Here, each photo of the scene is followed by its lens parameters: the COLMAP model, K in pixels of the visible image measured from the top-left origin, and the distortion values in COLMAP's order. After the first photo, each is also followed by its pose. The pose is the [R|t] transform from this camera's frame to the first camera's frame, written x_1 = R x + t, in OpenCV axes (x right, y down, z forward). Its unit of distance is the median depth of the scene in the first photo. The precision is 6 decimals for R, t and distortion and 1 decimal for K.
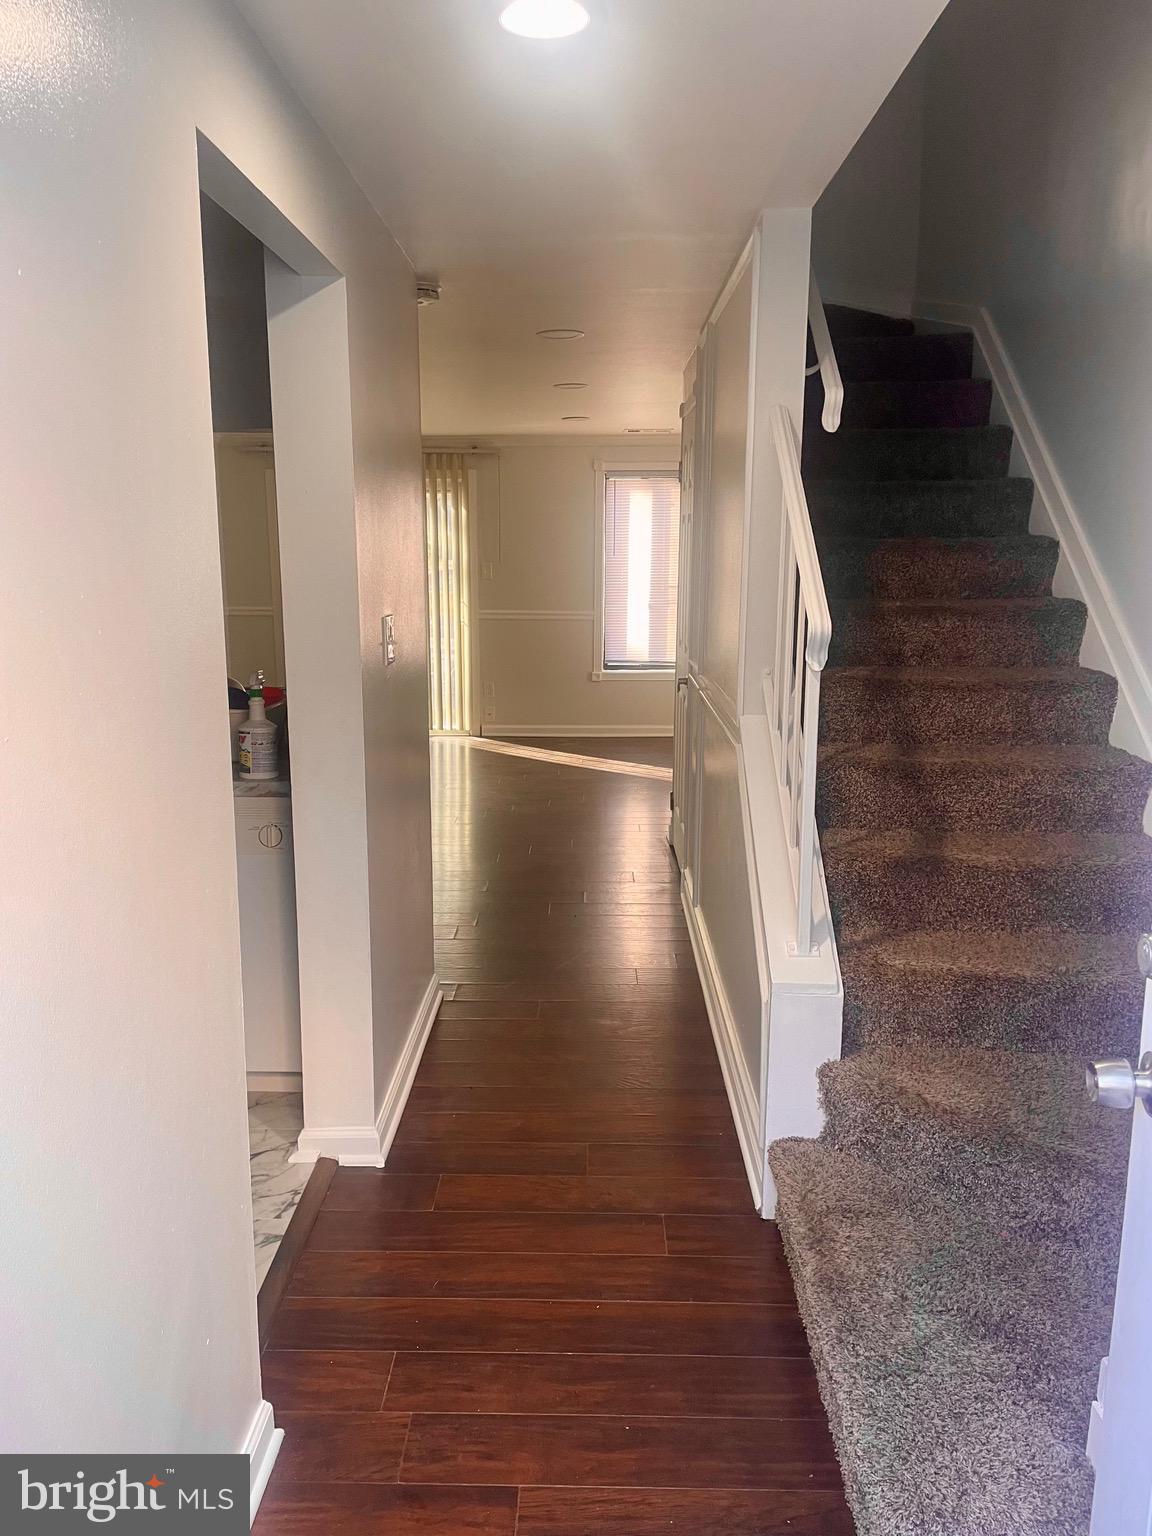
lens RADIAL K [[1158.6, 0, 563.0], [0, 1158.6, 763.0], [0, 0, 1]] dist [0.065139, -0.086350]
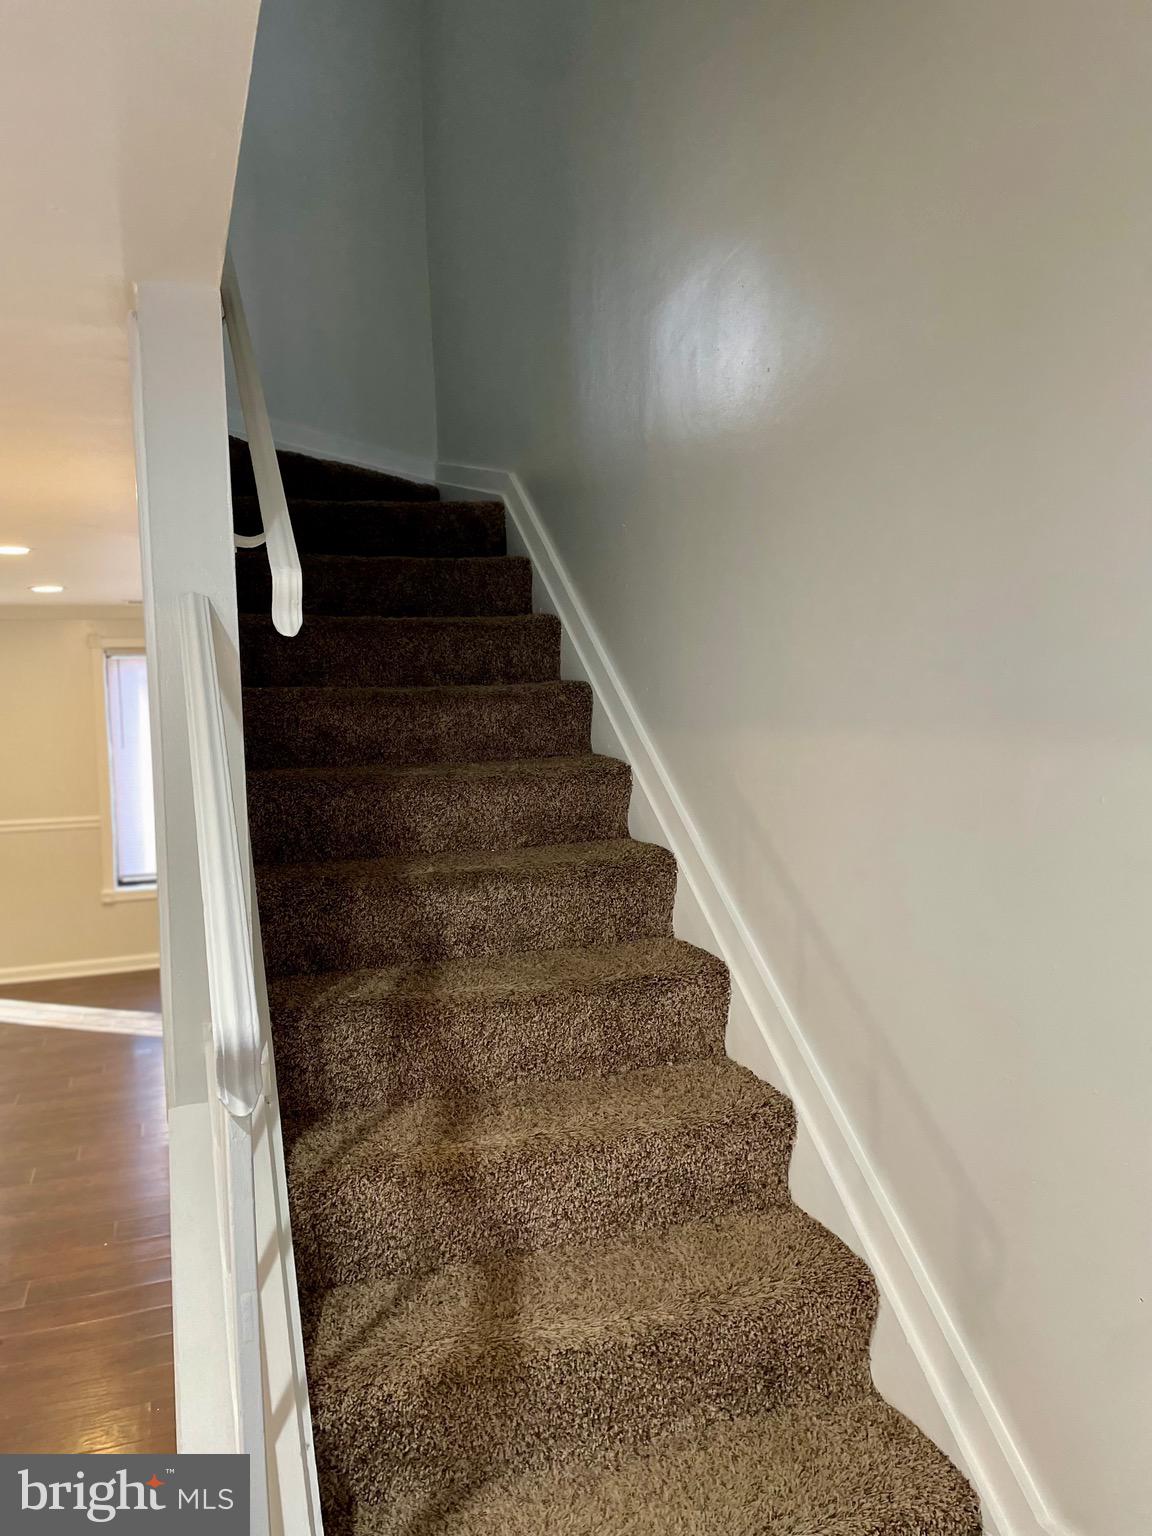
lens RADIAL K [[1158.6, 0, 580.5], [0, 1158.6, 775.7], [0, 0, 1]] dist [0.065139, -0.086350]
pose [[0.931712, -0.049049, 0.359870, 0.134568], [0.093140, 0.989972, -0.106213, -0.118306], [-0.351052, 0.132478, 0.926937, 0.346782]]
